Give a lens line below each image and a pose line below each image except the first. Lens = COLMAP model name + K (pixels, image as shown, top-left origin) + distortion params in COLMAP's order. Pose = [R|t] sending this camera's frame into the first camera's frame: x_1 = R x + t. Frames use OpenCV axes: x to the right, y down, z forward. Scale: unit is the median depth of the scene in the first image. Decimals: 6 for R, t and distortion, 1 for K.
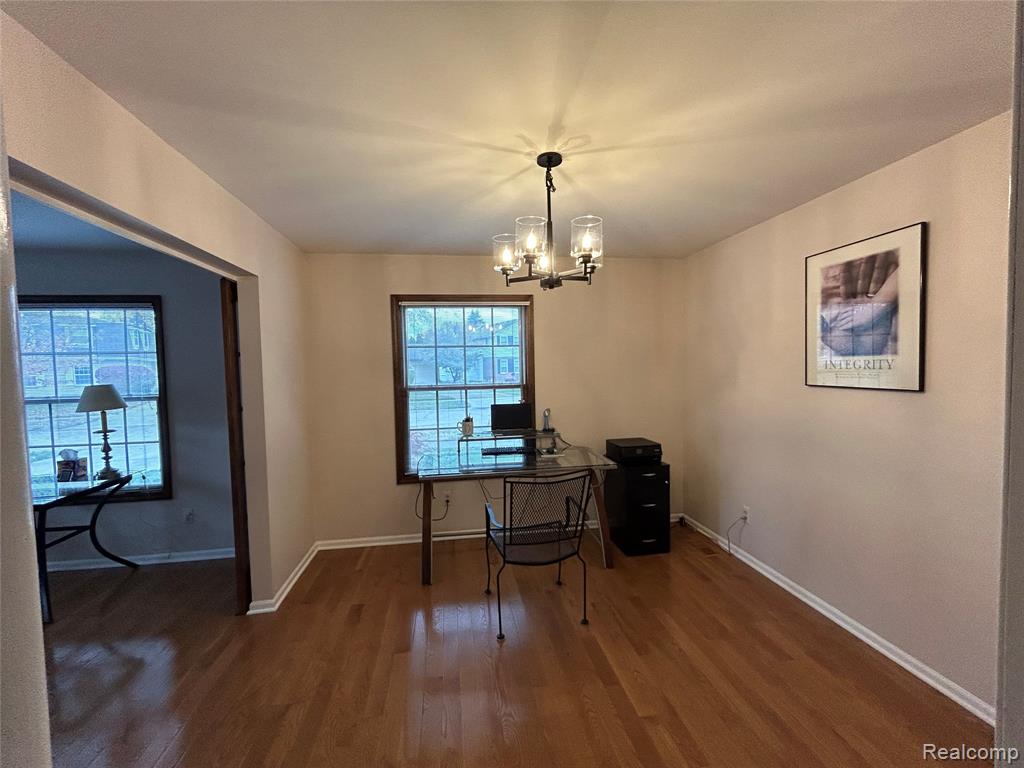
lens RADIAL K [[416.1, 0, 510.2], [0, 416.1, 383.6], [0, 0, 1]] dist [0.002298, 0.000698]
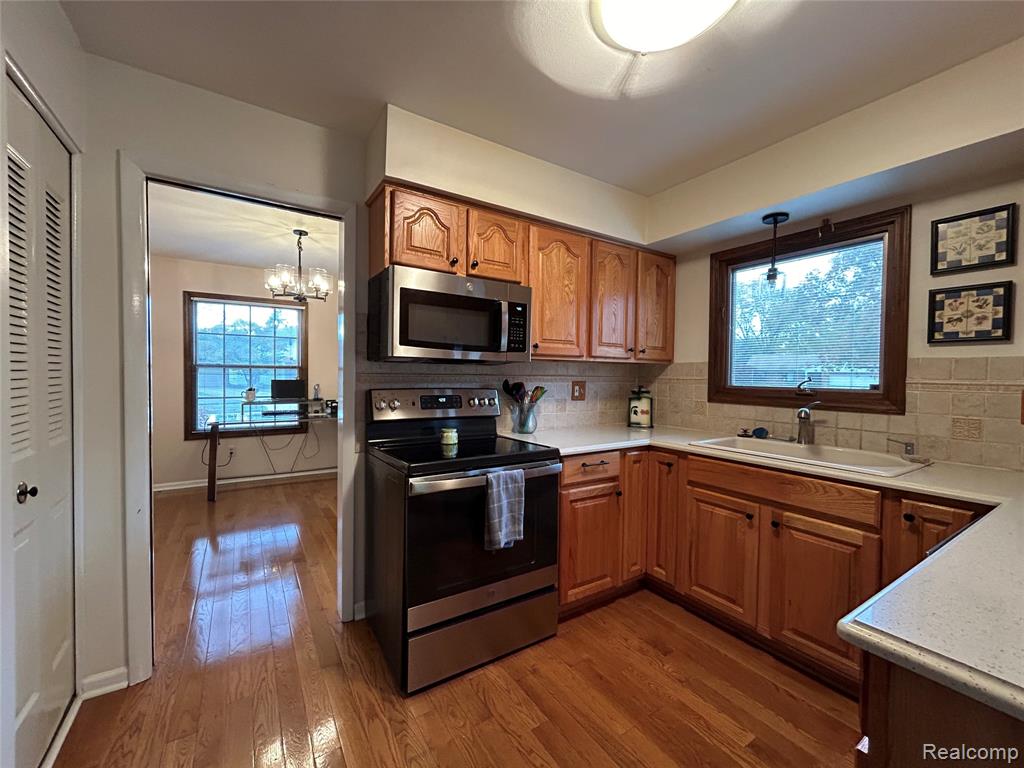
lens RADIAL K [[416.1, 0, 510.2], [0, 416.1, 383.6], [0, 0, 1]] dist [0.002298, 0.000698]
pose [[0.910100, 0.019419, 0.413933, 0.100710], [-0.009888, 0.999635, -0.025156, 0.091975], [-0.414270, 0.018802, 0.909960, -0.566448]]
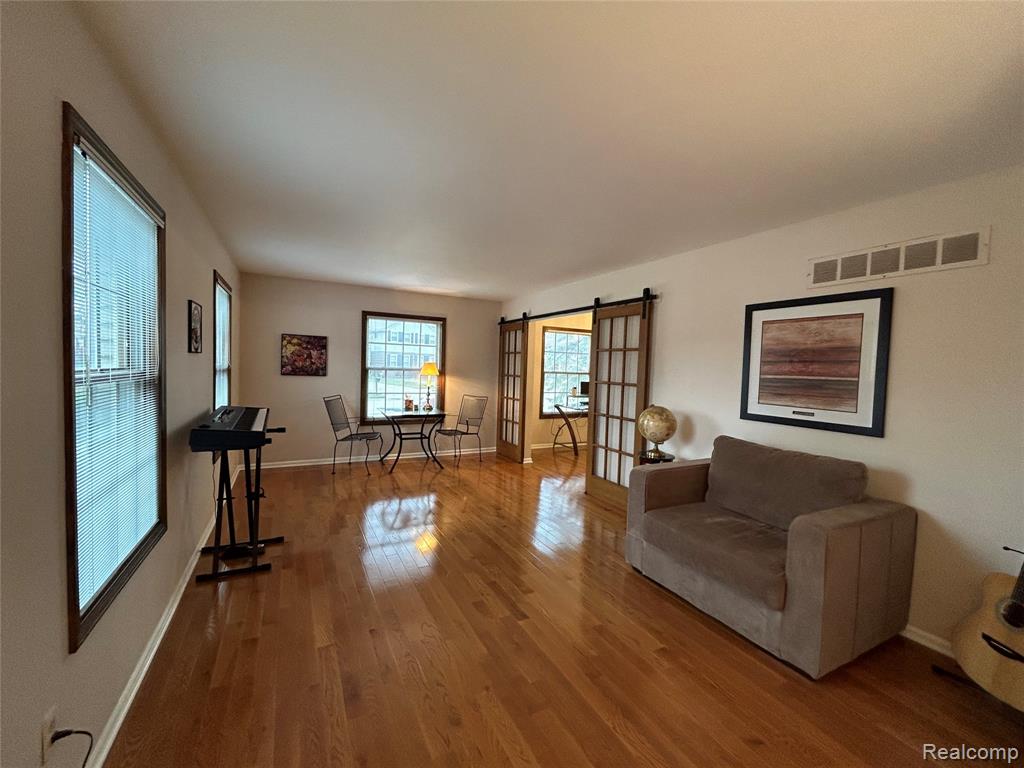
lens RADIAL K [[416.1, 0, 510.2], [0, 416.1, 383.6], [0, 0, 1]] dist [0.002298, 0.000698]
pose [[0.908227, 0.033845, 0.417106, -1.273948], [-0.022439, 0.999229, -0.032221, 0.139334], [-0.417875, 0.019904, 0.908286, -0.814574]]
